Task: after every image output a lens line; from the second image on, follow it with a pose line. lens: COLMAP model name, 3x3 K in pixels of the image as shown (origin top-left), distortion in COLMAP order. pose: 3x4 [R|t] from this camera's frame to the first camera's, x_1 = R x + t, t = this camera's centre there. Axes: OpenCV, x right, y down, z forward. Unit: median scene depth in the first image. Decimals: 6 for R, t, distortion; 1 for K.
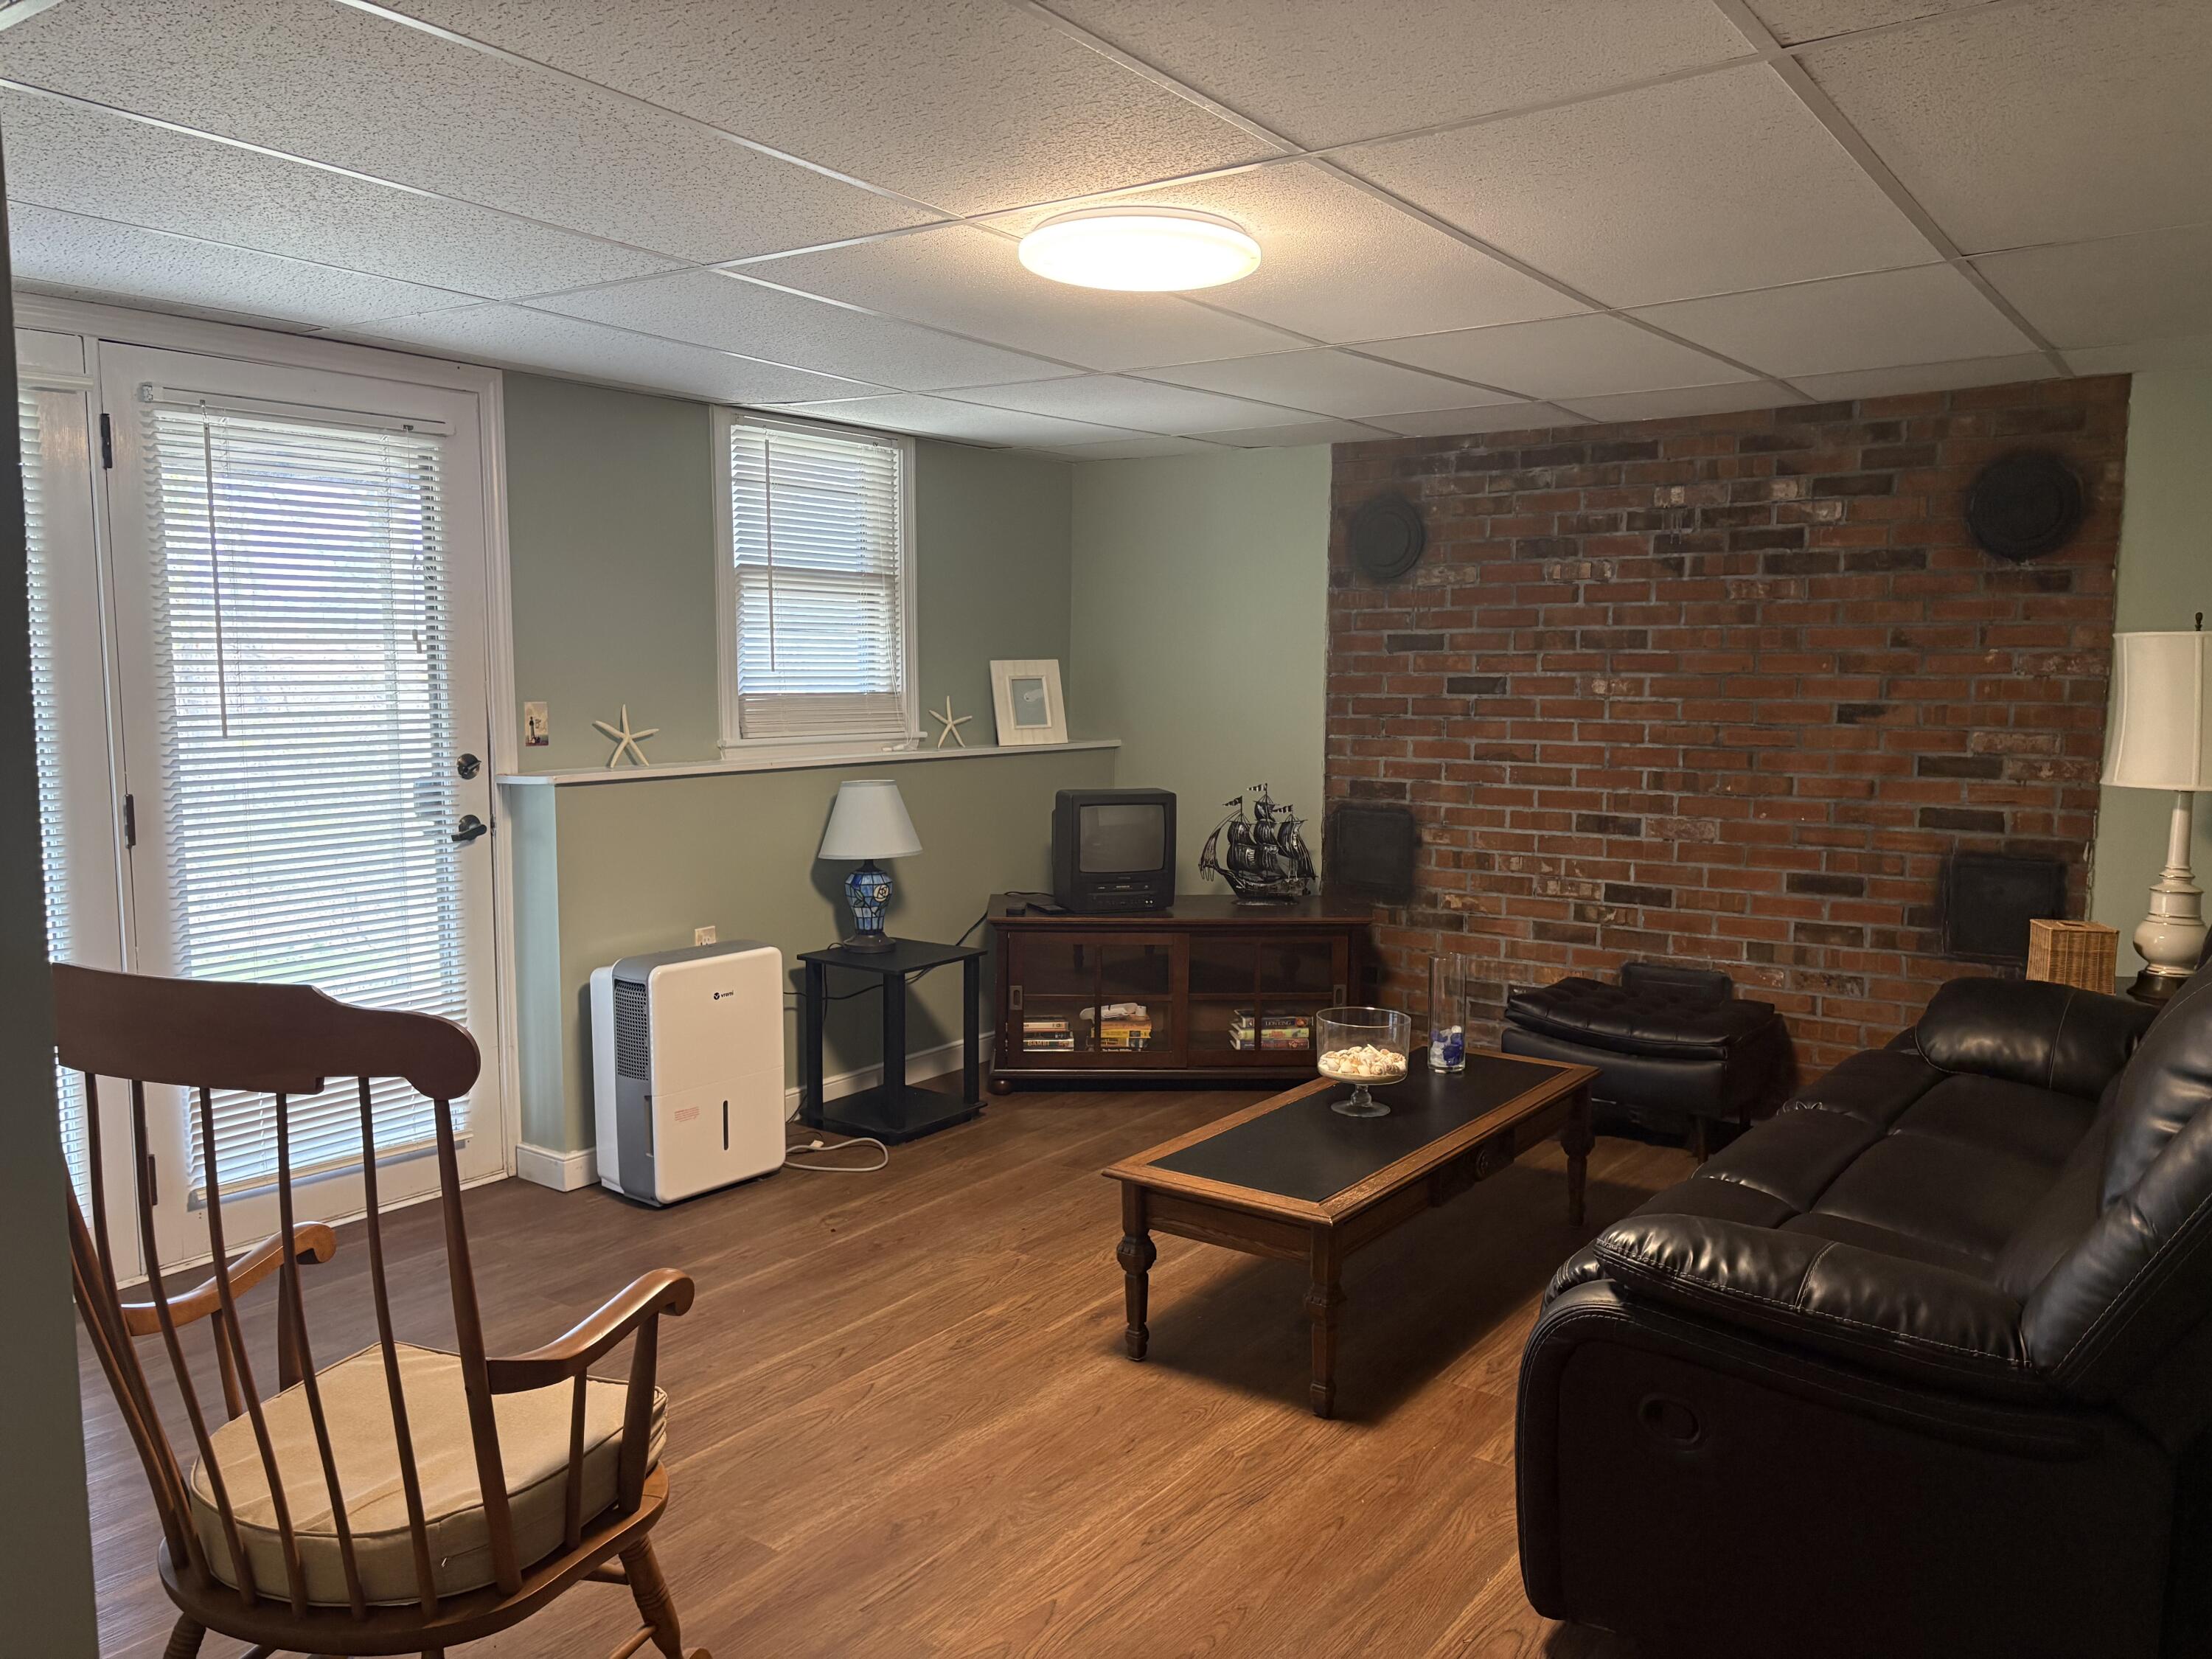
lens RADIAL K [[1669.5, 0, 1103.6], [0, 1669.5, 824.9], [0, 0, 1]] dist [0.038646, -0.008159]
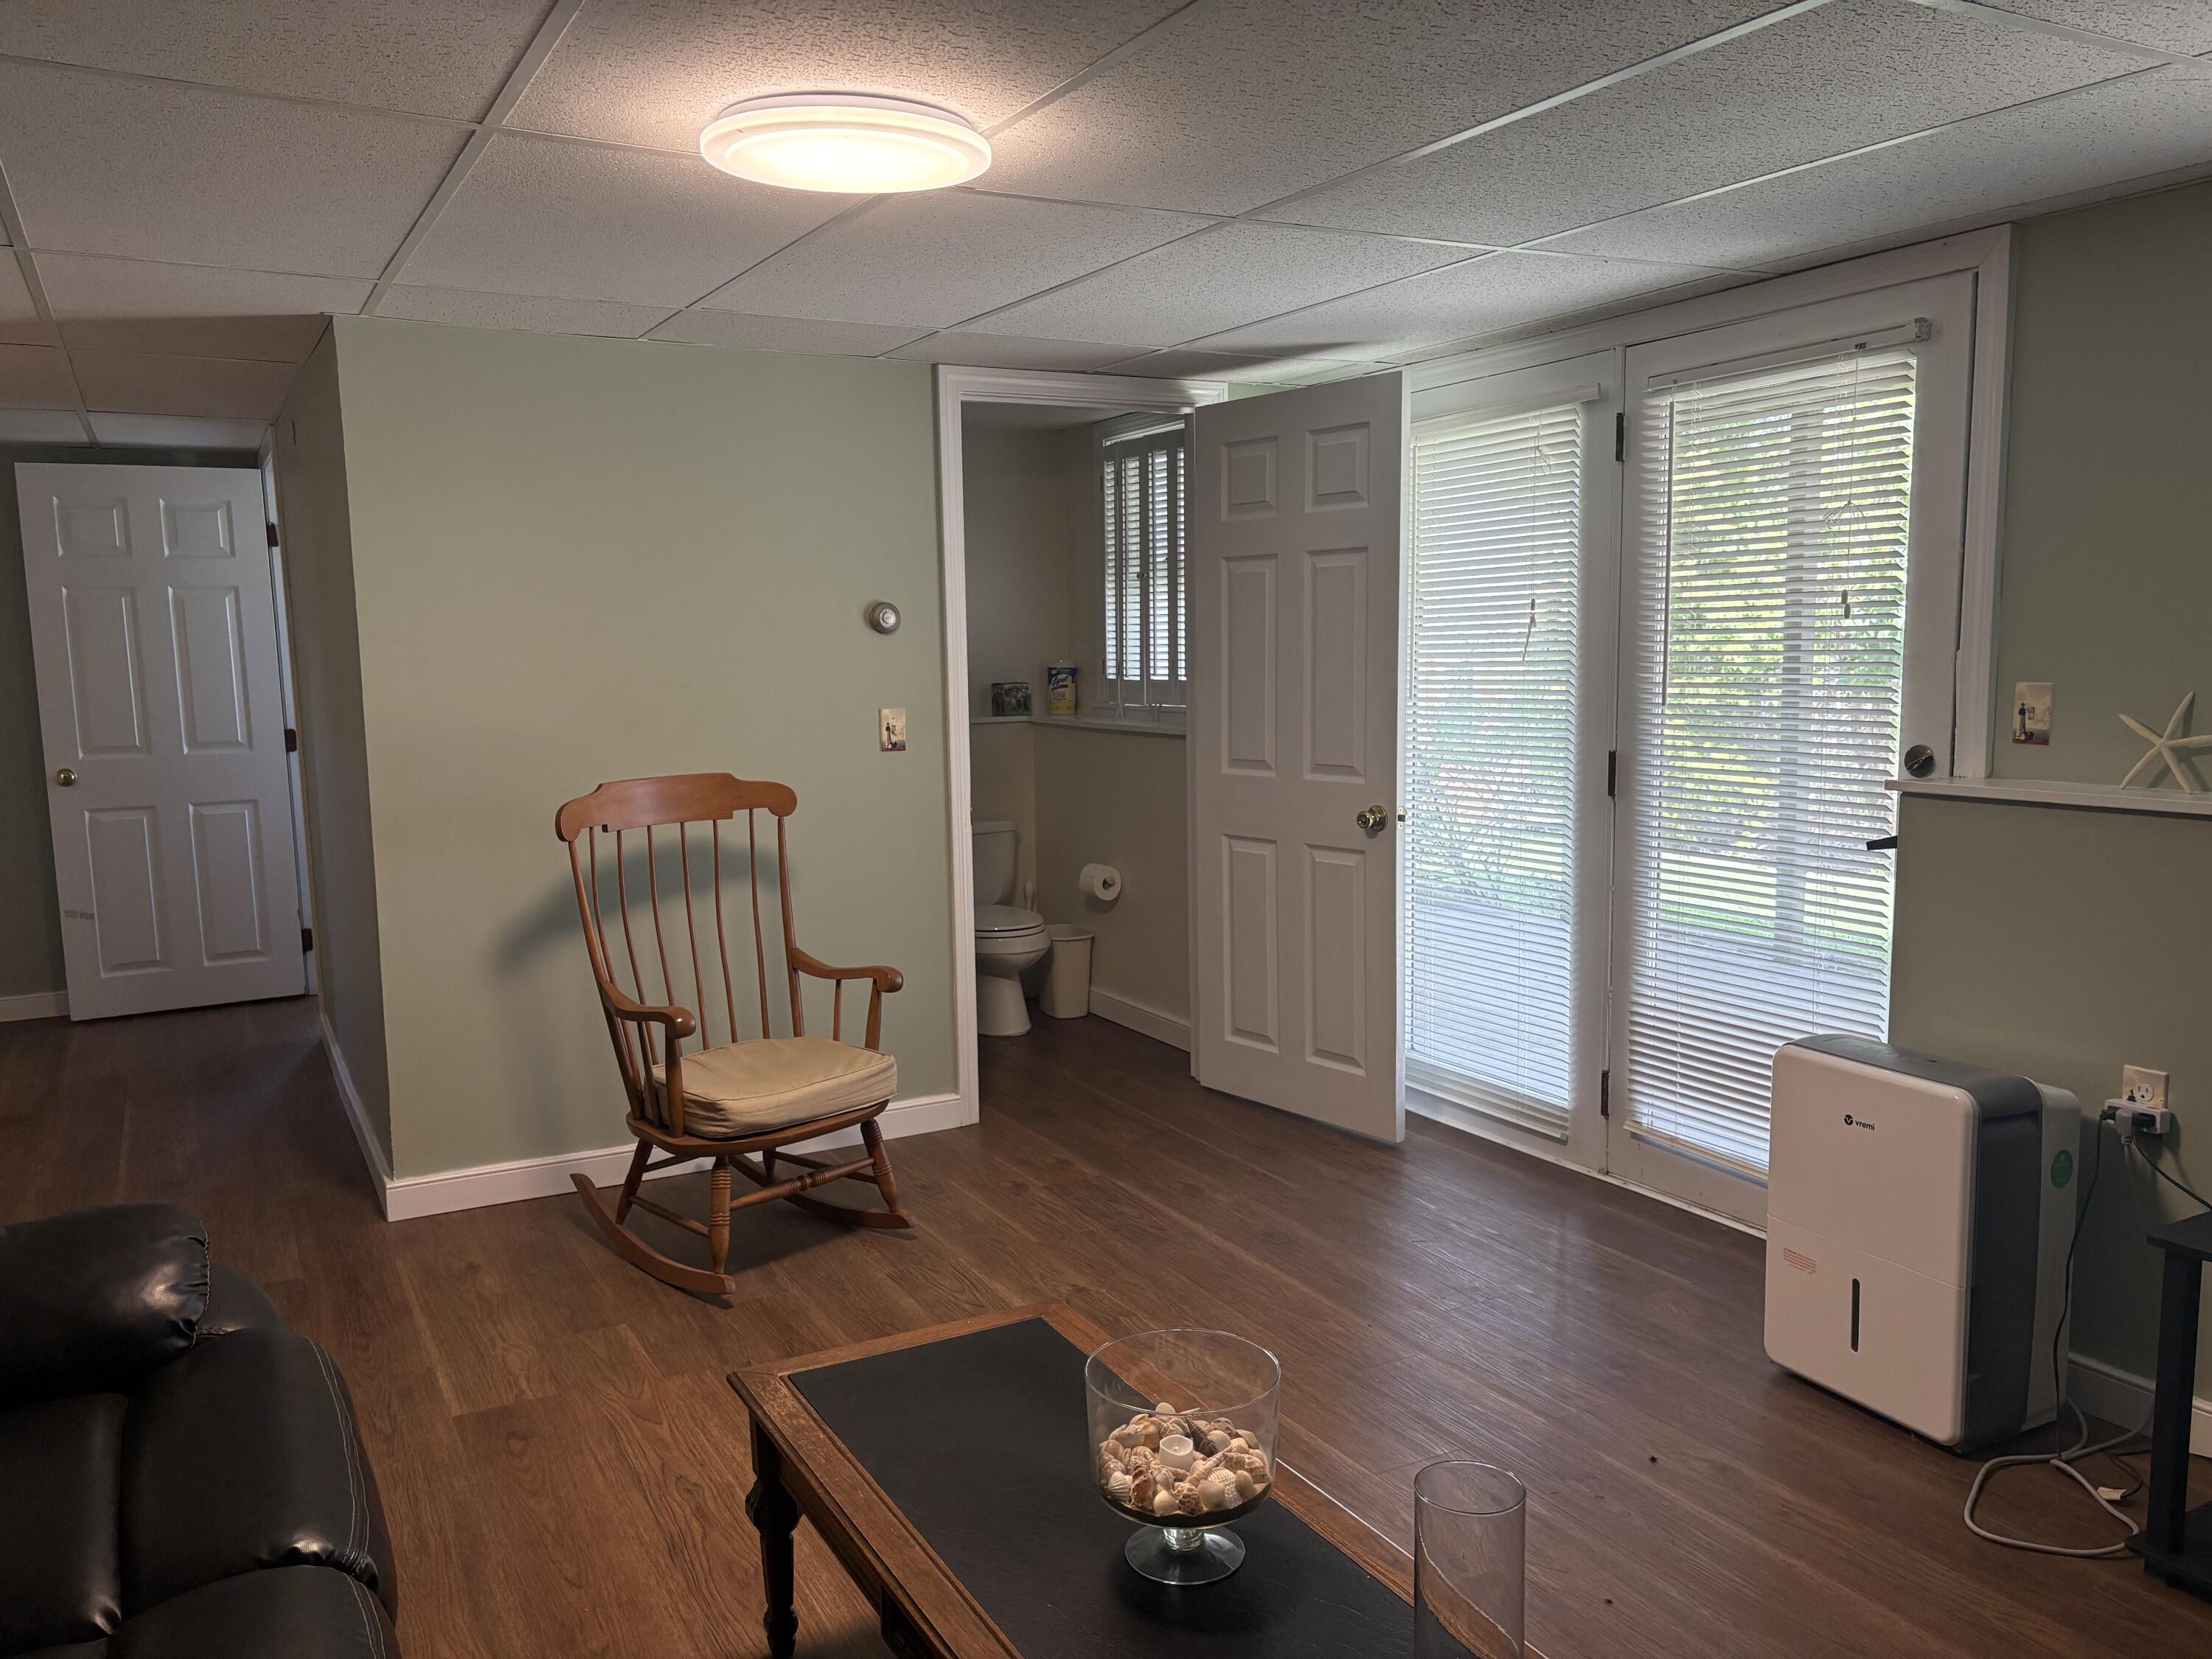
lens RADIAL K [[1669.5, 0, 1101.8], [0, 1669.5, 845.0], [0, 0, 1]] dist [0.038646, -0.008159]
pose [[-0.428117, 0.115309, -0.896337, 0.501253], [-0.076512, 0.983641, 0.163084, -0.096531], [0.900479, 0.138399, -0.412291, 0.996588]]
